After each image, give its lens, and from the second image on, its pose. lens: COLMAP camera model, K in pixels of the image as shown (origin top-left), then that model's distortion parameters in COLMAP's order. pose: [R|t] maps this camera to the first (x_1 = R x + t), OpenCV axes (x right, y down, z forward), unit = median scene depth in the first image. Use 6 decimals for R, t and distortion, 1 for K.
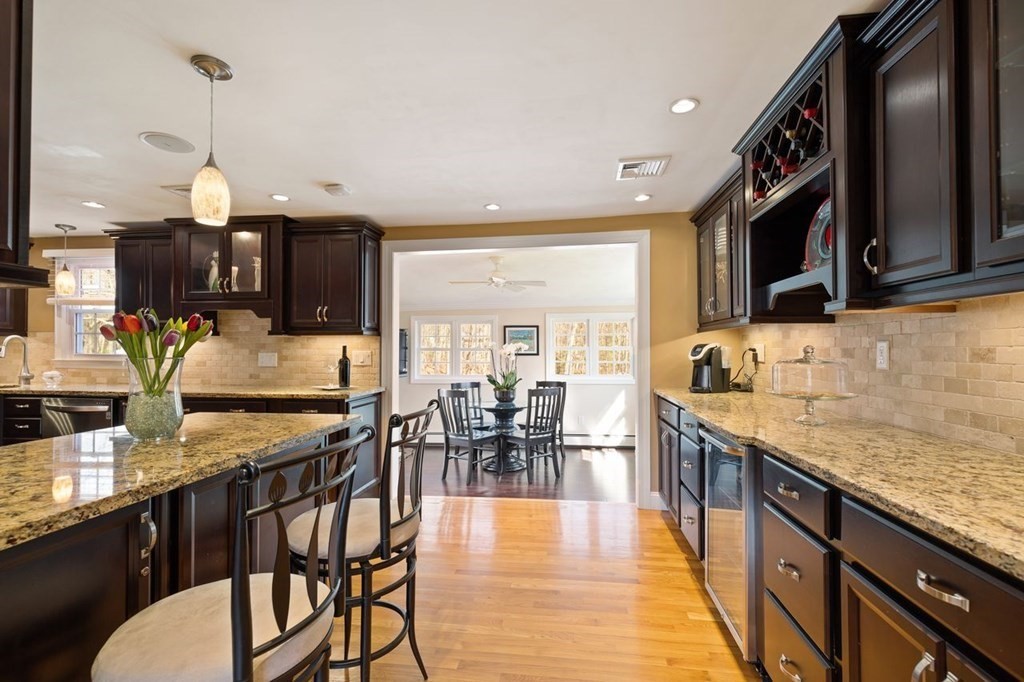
lens RADIAL K [[473.5, 0, 513.4], [0, 473.5, 341.3], [0, 0, 1]] dist [0.005083, -0.001657]
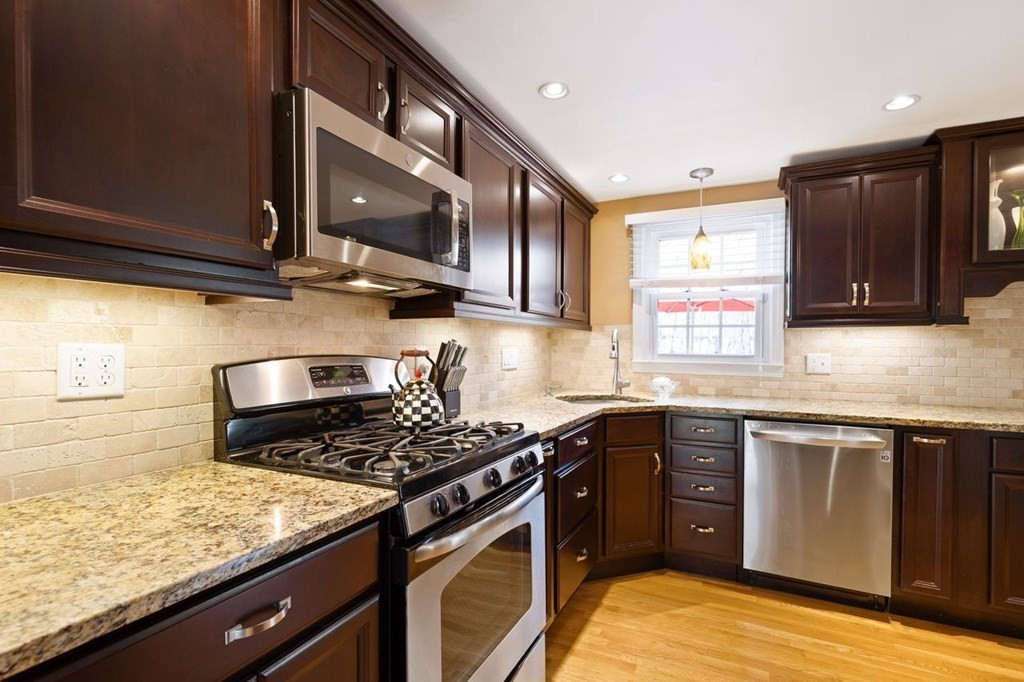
lens RADIAL K [[473.5, 0, 518.4], [0, 473.5, 355.0], [0, 0, 1]] dist [0.005083, -0.001657]
pose [[0.947129, 0.007875, -0.320757, -0.955719], [0.002291, 0.999507, 0.031305, 0.004652], [0.320845, -0.030385, 0.946644, 0.243447]]
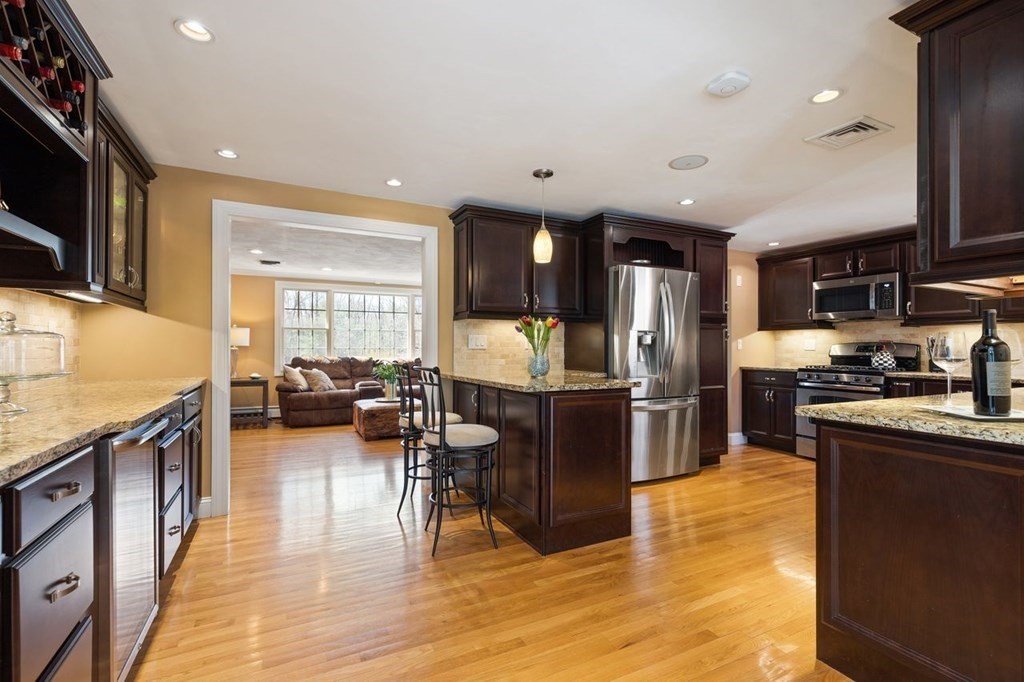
lens RADIAL K [[473.5, 0, 517.6], [0, 473.5, 339.6], [0, 0, 1]] dist [0.005083, -0.001657]
pose [[-0.815787, -0.010763, -0.578252, 0.191905], [0.006722, 0.999583, -0.028088, 0.038154], [0.578313, -0.026801, -0.815374, 1.024627]]
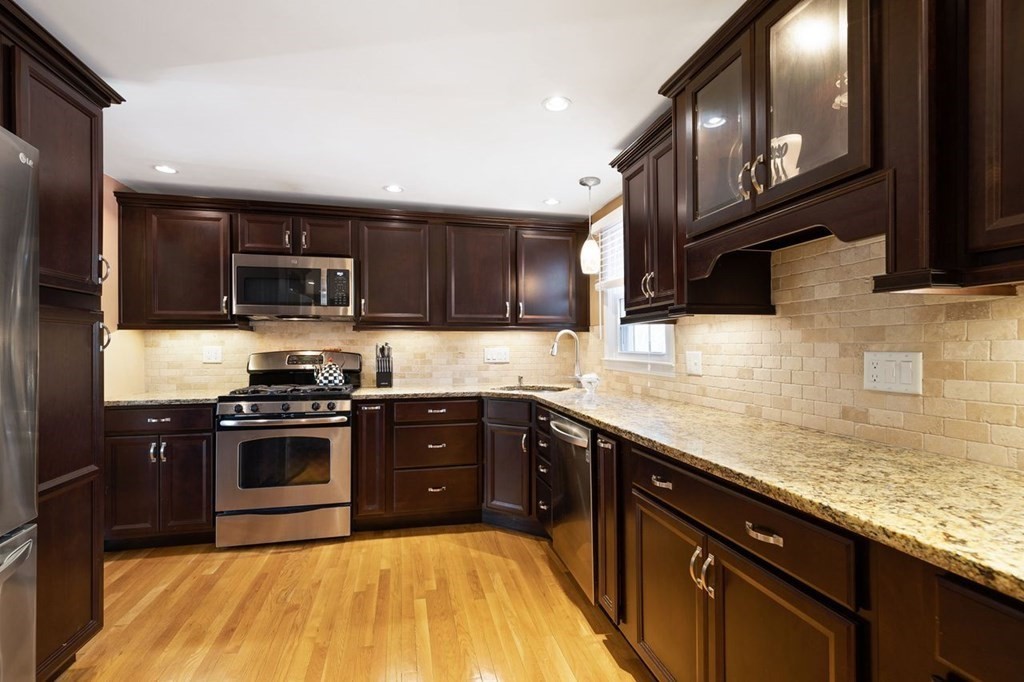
lens RADIAL K [[473.5, 0, 514.5], [0, 473.5, 347.6], [0, 0, 1]] dist [0.005083, -0.001657]
pose [[0.352409, -0.001892, -0.935844, -0.286807], [0.017016, 0.999846, 0.004386, 0.014015], [0.935691, -0.017470, 0.352387, 0.613864]]
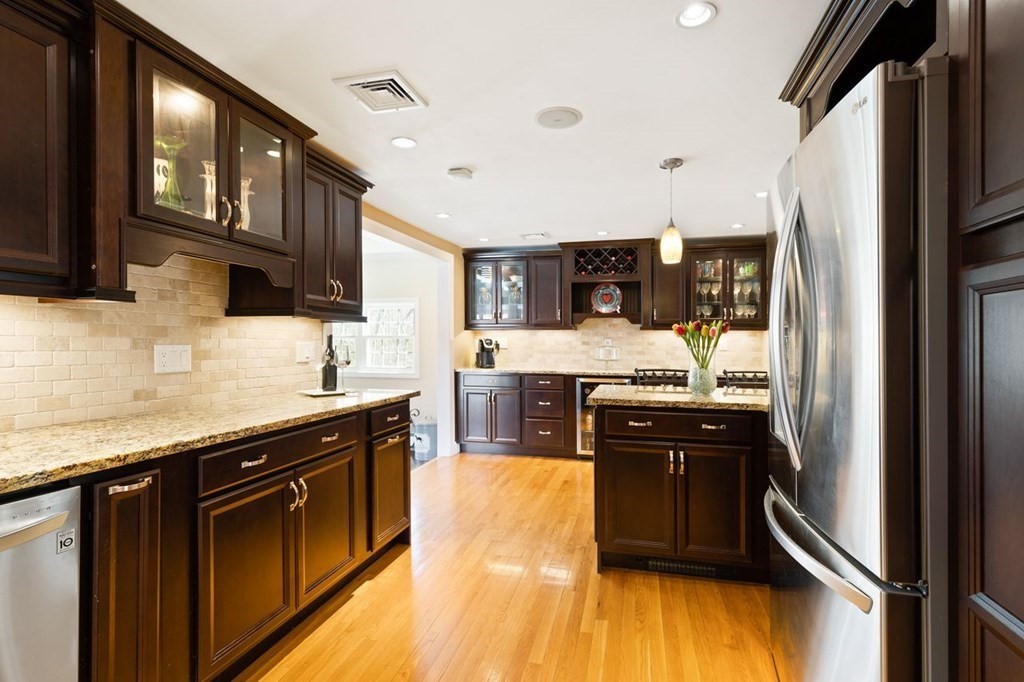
lens RADIAL K [[473.5, 0, 521.5], [0, 473.5, 343.9], [0, 0, 1]] dist [0.005083, -0.001657]
pose [[0.113485, -0.001041, 0.993539, -0.982812], [-0.019780, 0.999799, 0.003306, 0.013539], [-0.993343, -0.020028, 0.113442, 0.571581]]
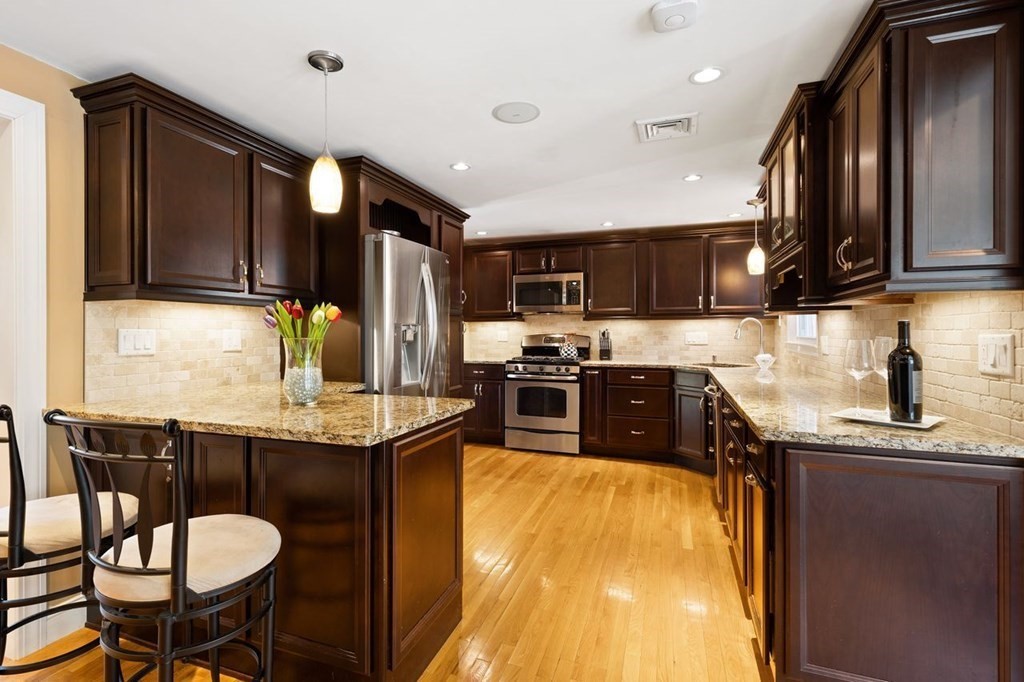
lens RADIAL K [[493.0, 0, 486.3], [0, 493.0, 330.5], [0, 0, 1]] dist [0.006210, -0.000969]
pose [[-0.225738, -0.001834, -0.974186, 0.144048], [0.016041, 0.999856, -0.005599, 0.011556], [0.974056, -0.016891, -0.225676, 0.686083]]
